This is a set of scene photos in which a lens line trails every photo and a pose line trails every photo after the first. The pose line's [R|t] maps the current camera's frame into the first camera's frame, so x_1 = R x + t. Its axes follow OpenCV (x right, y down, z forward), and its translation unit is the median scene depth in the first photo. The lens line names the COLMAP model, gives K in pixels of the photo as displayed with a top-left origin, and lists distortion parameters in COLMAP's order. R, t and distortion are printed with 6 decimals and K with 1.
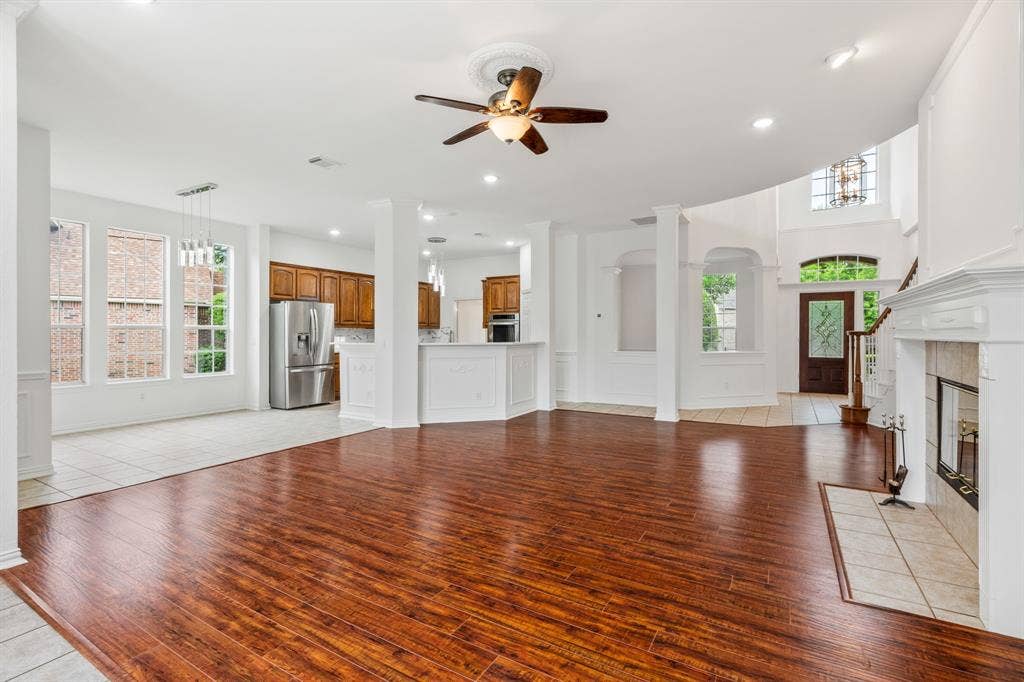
lens RADIAL K [[469.1, 0, 514.0], [0, 469.1, 335.9], [0, 0, 1]] dist [-0.004547, 0.001855]
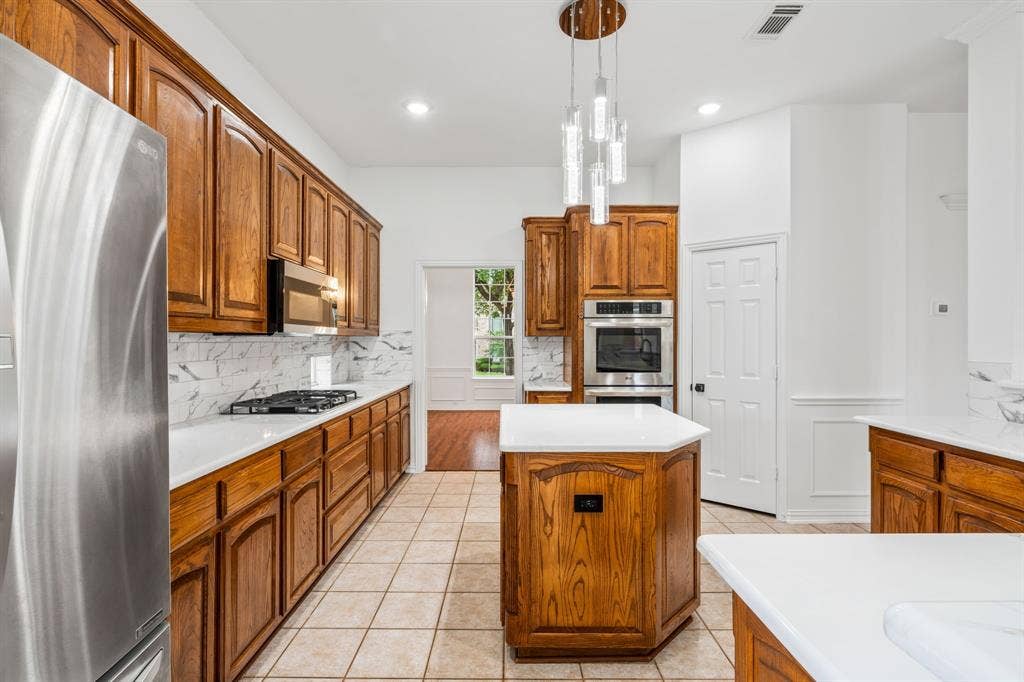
lens RADIAL K [[413.0, 0, 509.5], [0, 413.0, 336.3], [0, 0, 1]] dist [0.000471, 0.000052]
pose [[0.860714, 0.007371, 0.509036, -0.781596], [0.000046, 0.999894, -0.014556, -0.031638], [-0.509089, 0.012553, 0.860622, 2.043636]]
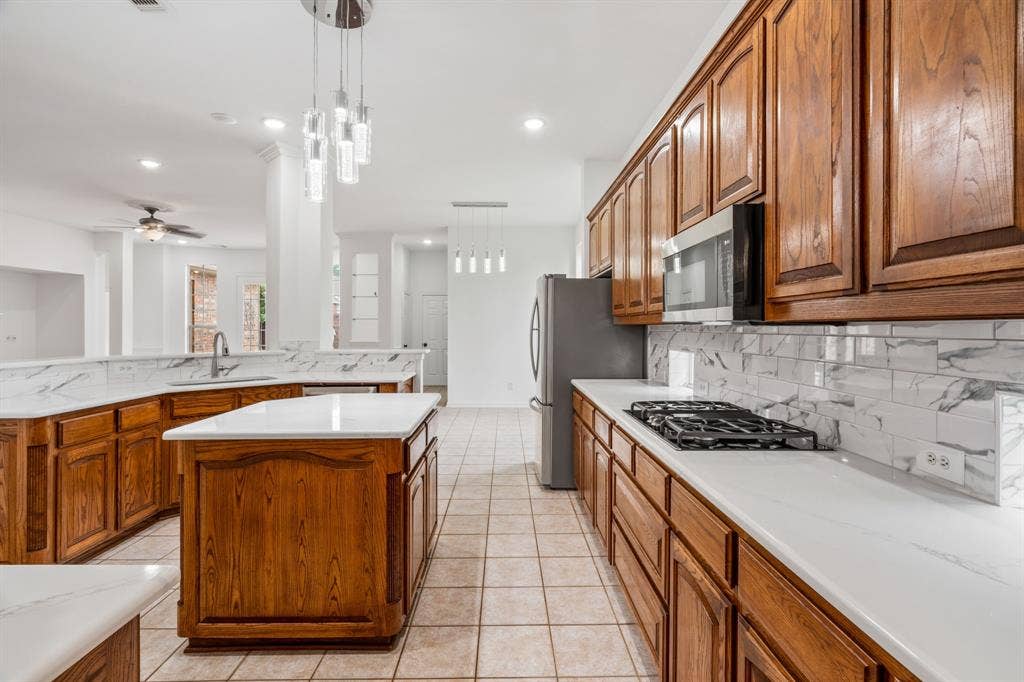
lens RADIAL K [[469.1, 0, 511.7], [0, 469.1, 330.1], [0, 0, 1]] dist [-0.004547, 0.001855]
pose [[-0.856780, 0.001843, -0.515678, 0.062043], [-0.003008, 0.999959, 0.008573, -0.045234], [0.515673, 0.008896, -0.856739, 3.862488]]
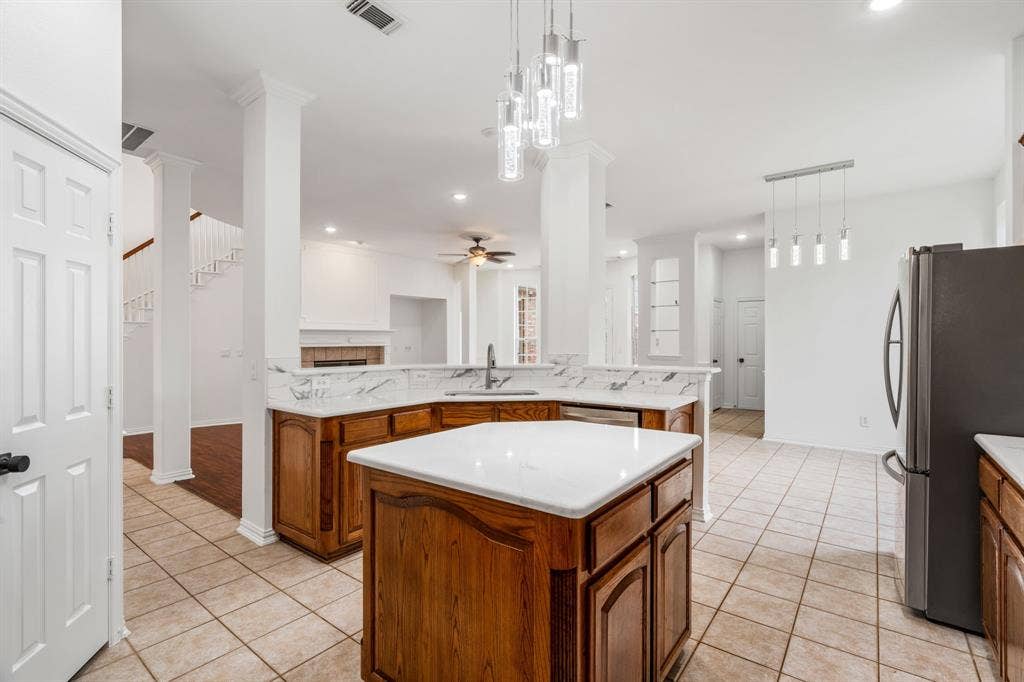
lens RADIAL K [[469.1, 0, 508.2], [0, 469.1, 341.0], [0, 0, 1]] dist [-0.004547, 0.001855]
pose [[-0.990886, 0.000470, 0.134704, -0.195766], [0.001199, 0.999985, 0.005325, -0.042142], [-0.134699, 0.005438, -0.990872, 3.574159]]
